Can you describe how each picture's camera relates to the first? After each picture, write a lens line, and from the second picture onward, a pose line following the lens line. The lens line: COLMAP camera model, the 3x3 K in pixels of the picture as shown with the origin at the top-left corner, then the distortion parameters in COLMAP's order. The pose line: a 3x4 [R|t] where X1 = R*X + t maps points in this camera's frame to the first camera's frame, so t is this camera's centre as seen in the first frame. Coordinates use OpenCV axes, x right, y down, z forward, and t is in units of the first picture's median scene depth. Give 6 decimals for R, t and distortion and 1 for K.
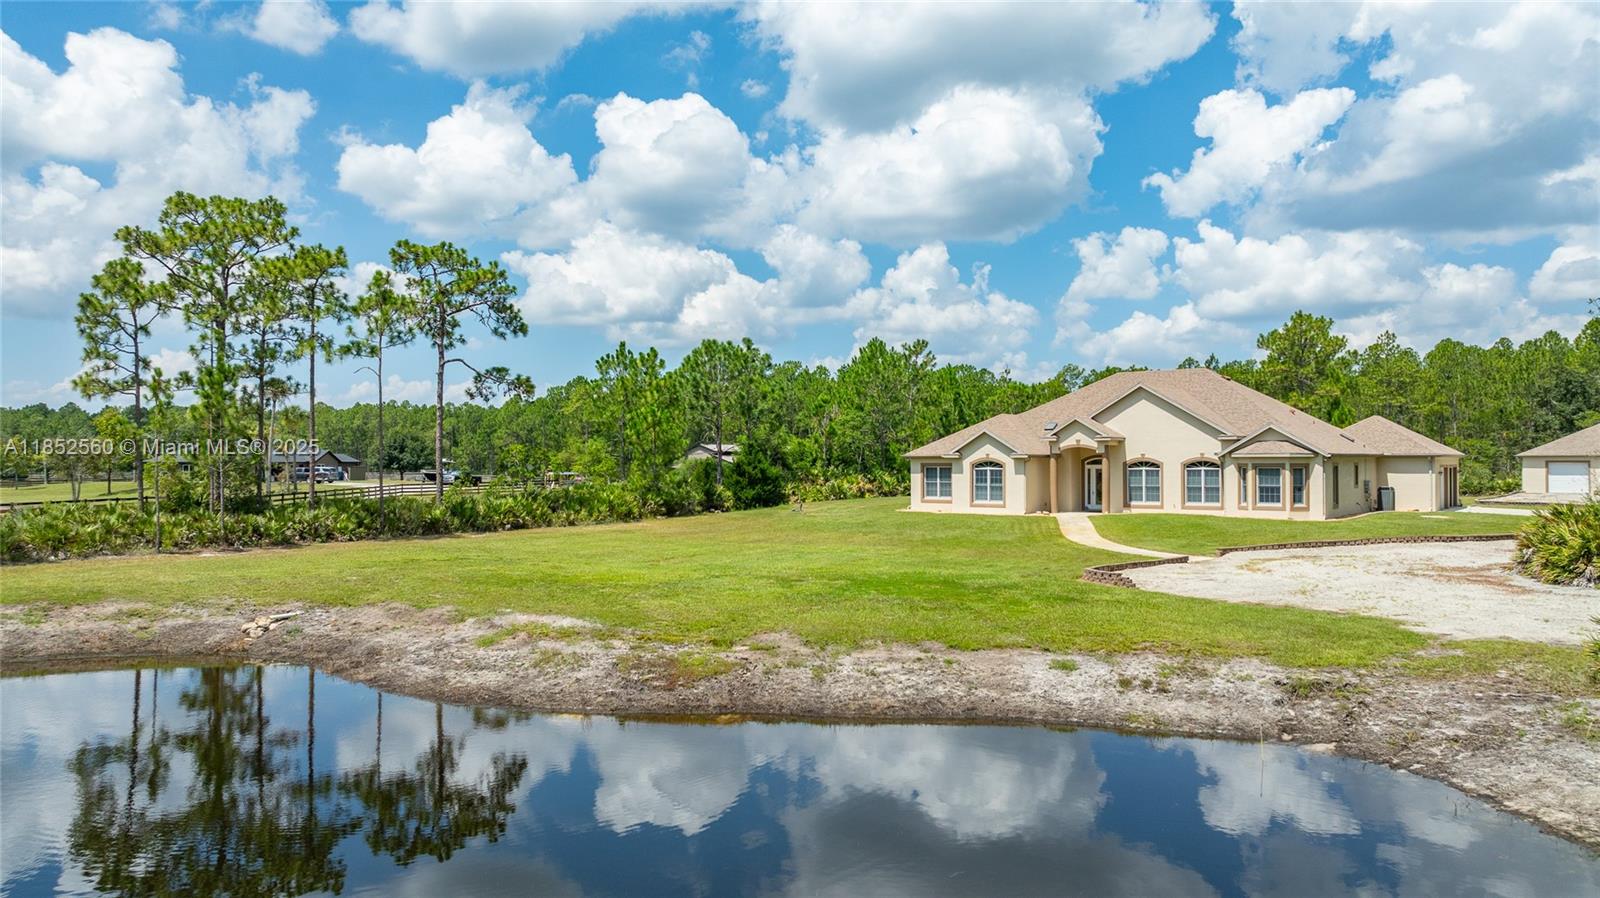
lens RADIAL K [[1121.7, 0, 800.0], [0, 1121.7, 449.0], [0, 0, 1]] dist [0.002090, -0.000139]
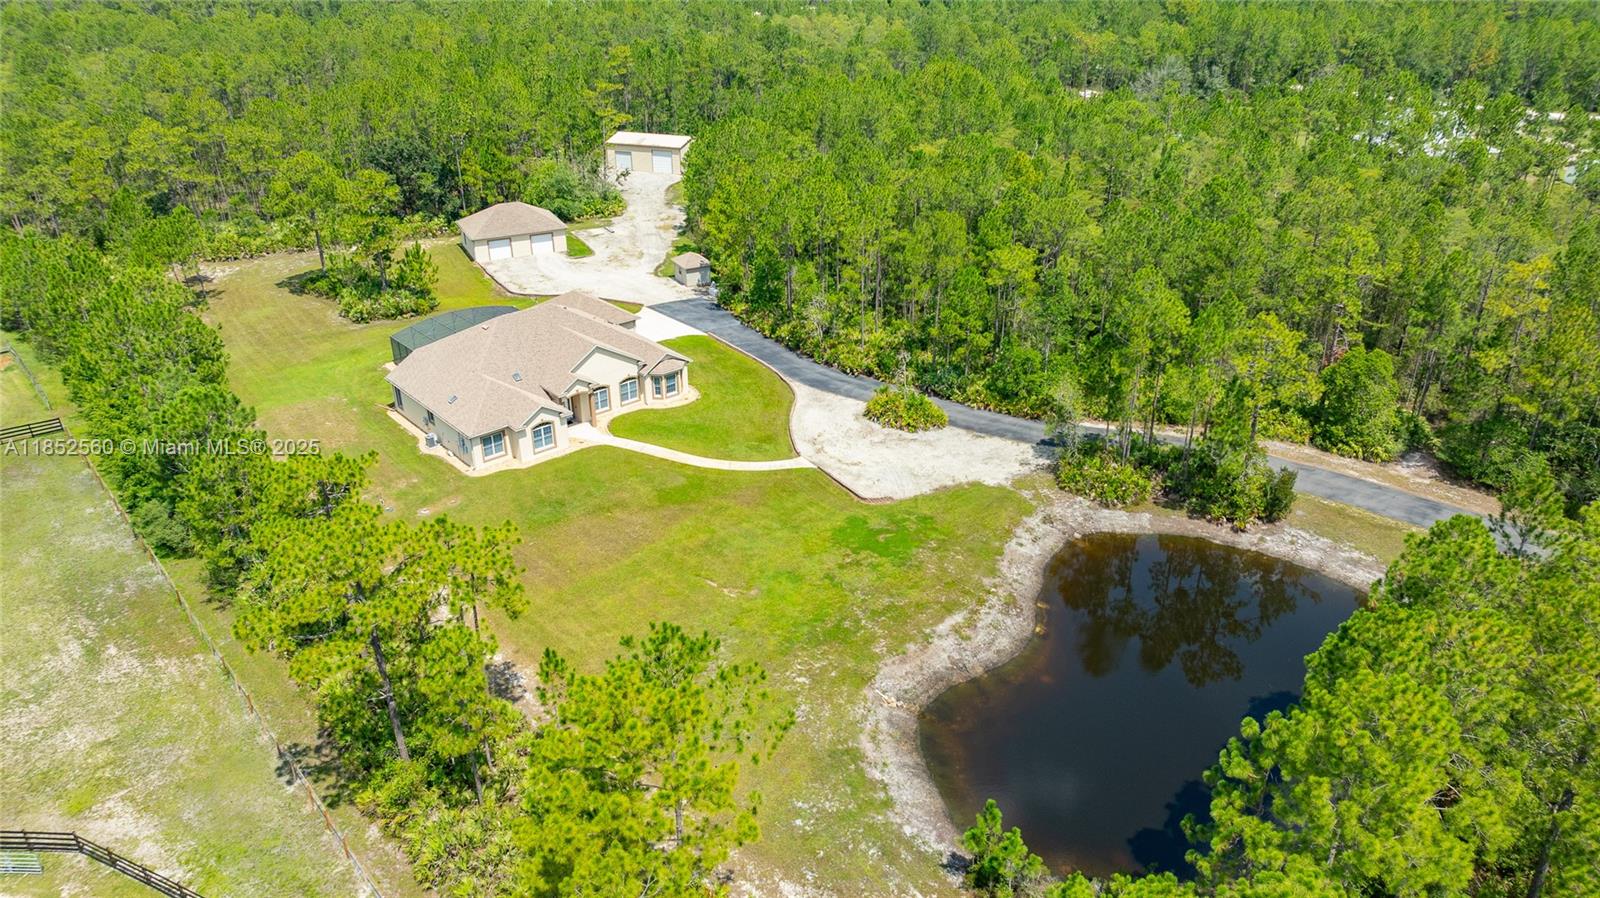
lens RADIAL K [[1121.7, 0, 800.0], [0, 1121.7, 449.0], [0, 0, 1]] dist [0.002090, -0.000139]
pose [[0.196779, -0.445112, 0.873587, -1.146360], [-0.002160, 0.890809, 0.454373, -0.671906], [-0.980446, -0.091298, 0.174331, 0.399693]]
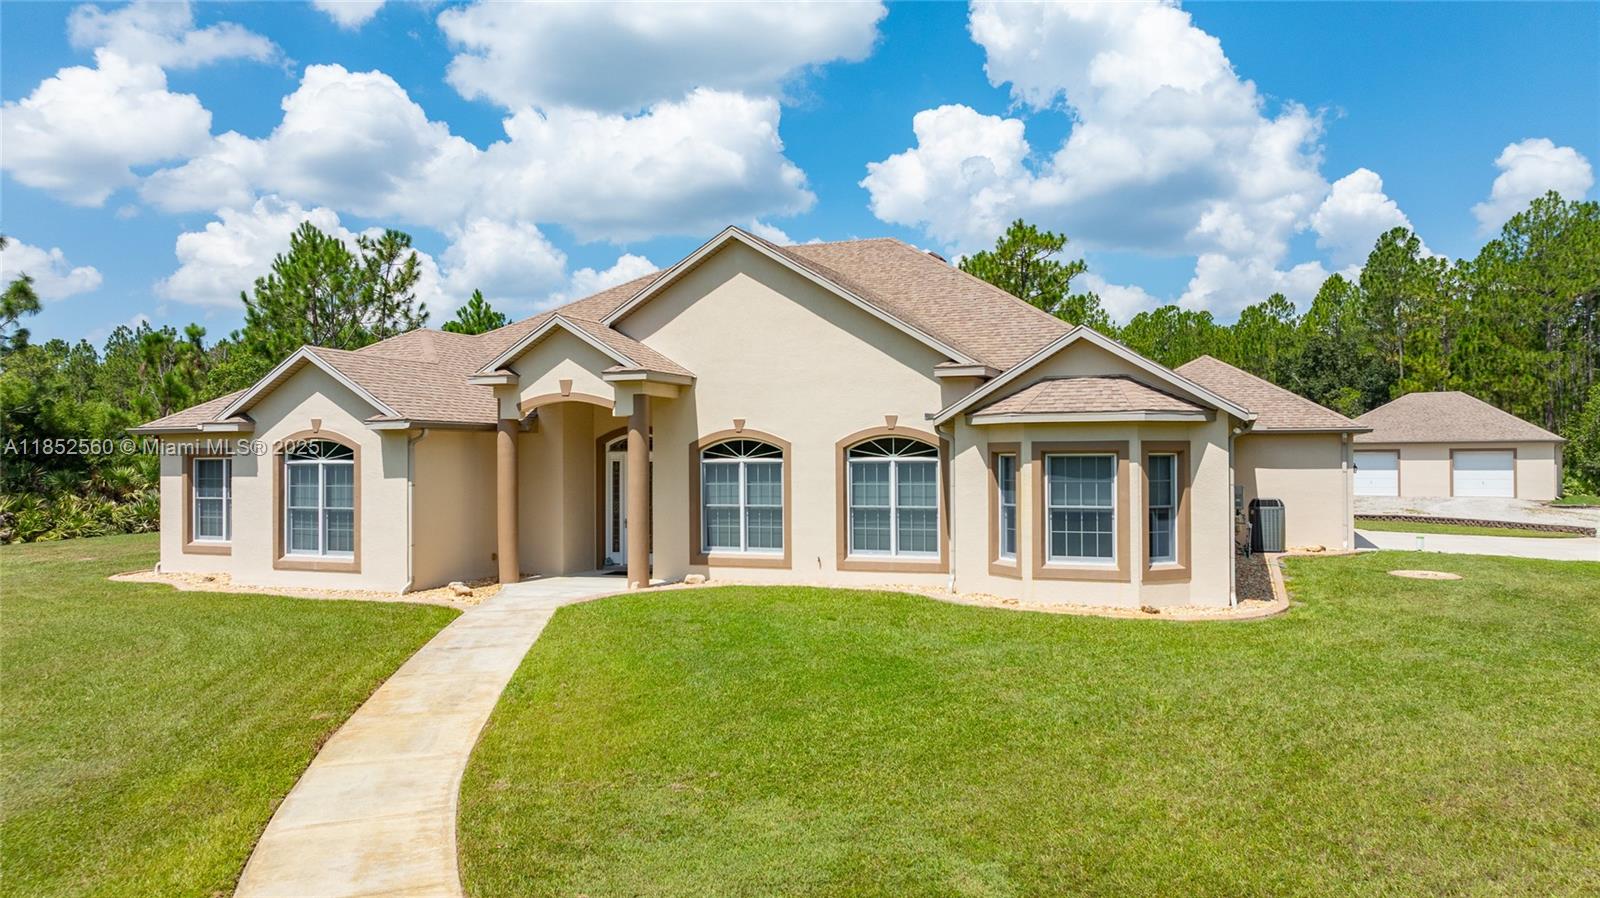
lens RADIAL K [[1121.7, 0, 800.0], [0, 1121.7, 449.0], [0, 0, 1]] dist [0.002090, -0.000139]
pose [[0.960837, -0.000471, 0.277114, 0.222246], [0.000264, 1.000000, 0.000782, 0.013572], [-0.277114, -0.000678, 0.960837, 0.638731]]
